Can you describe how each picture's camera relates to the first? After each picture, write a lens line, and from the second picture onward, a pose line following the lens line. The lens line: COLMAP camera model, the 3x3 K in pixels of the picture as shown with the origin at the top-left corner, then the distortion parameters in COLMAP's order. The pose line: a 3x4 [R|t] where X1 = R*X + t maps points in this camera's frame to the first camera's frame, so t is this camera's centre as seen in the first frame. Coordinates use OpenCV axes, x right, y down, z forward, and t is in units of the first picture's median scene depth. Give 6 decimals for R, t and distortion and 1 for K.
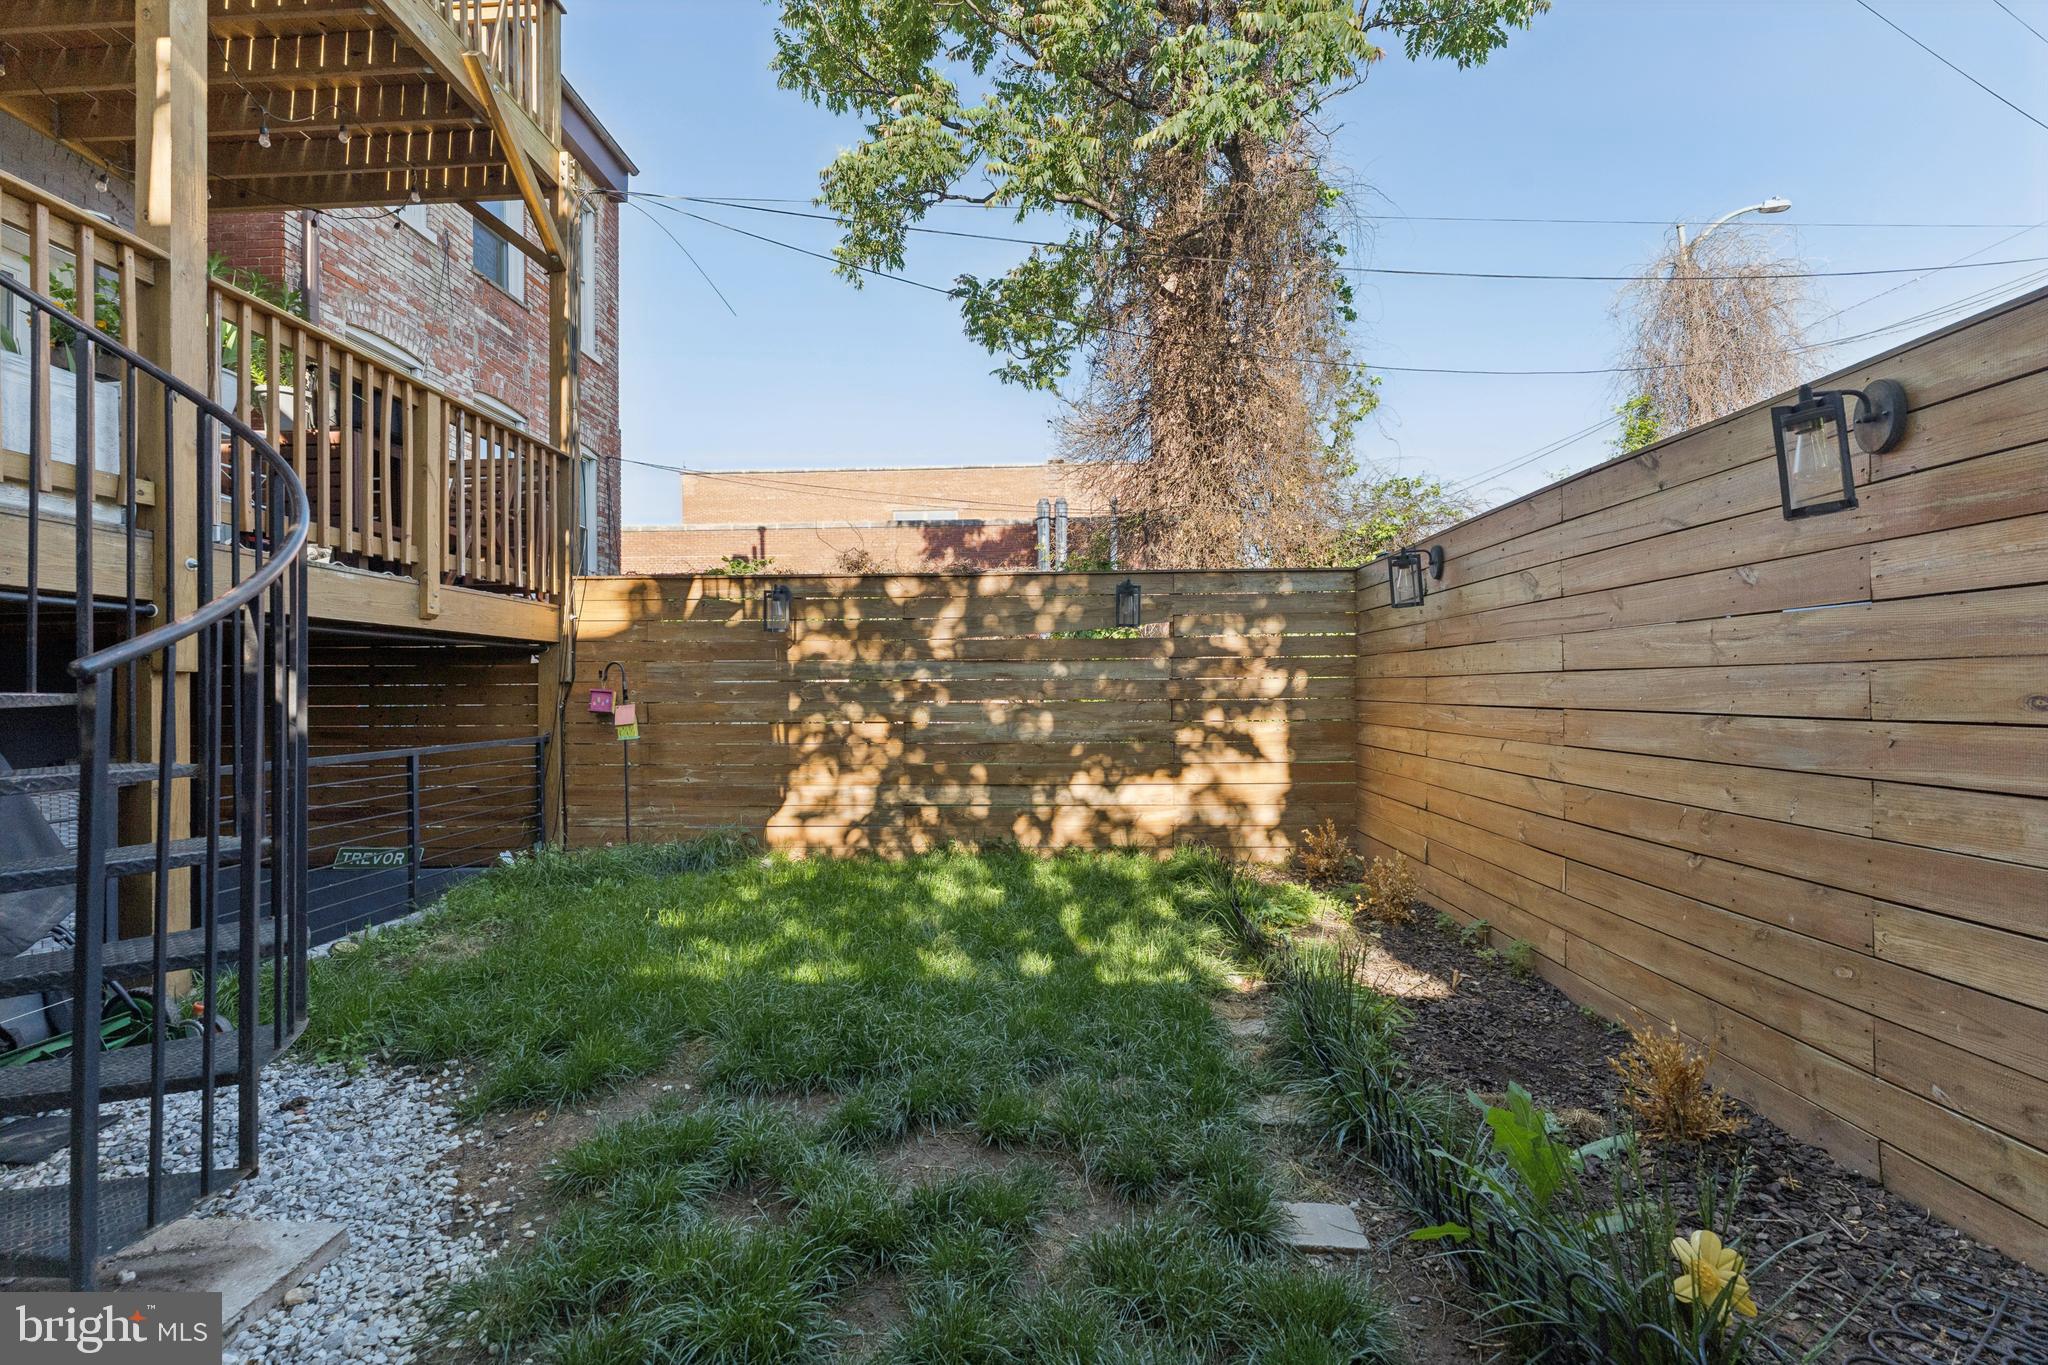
lens RADIAL K [[827.0, 0, 1007.5], [0, 827.0, 684.0], [0, 0, 1]] dist [0.001170, 0.000165]
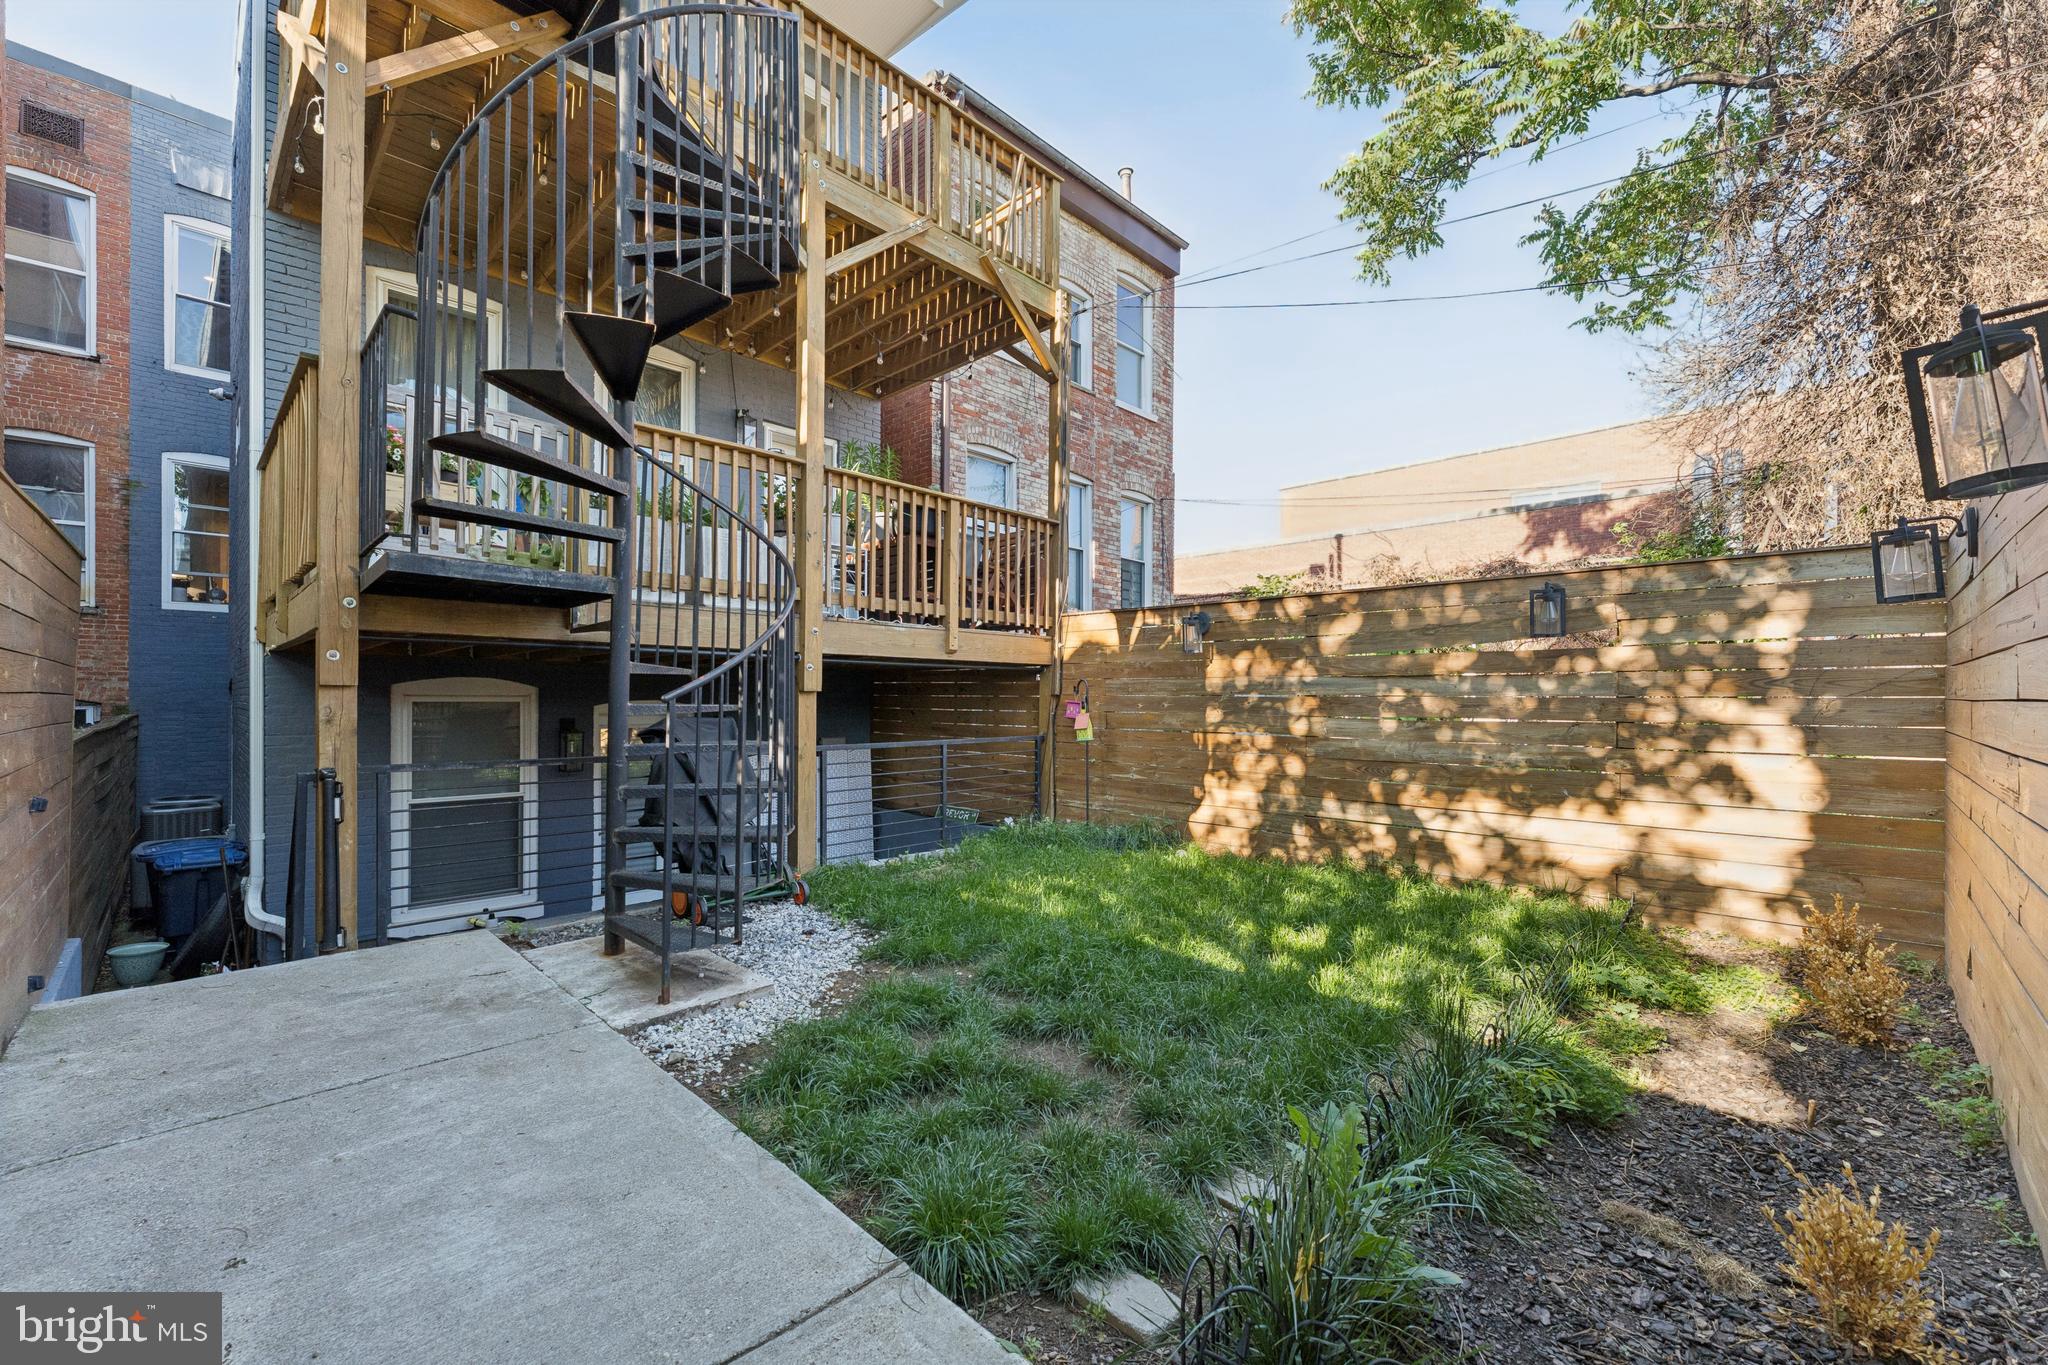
lens RADIAL K [[827.0, 0, 1012.6], [0, 827.0, 690.2], [0, 0, 1]] dist [0.001170, 0.000165]
pose [[0.742022, 0.003783, -0.670364, 0.300531], [-0.002567, 0.999993, 0.002801, -0.013266], [0.670370, -0.000357, 0.742027, -0.020751]]
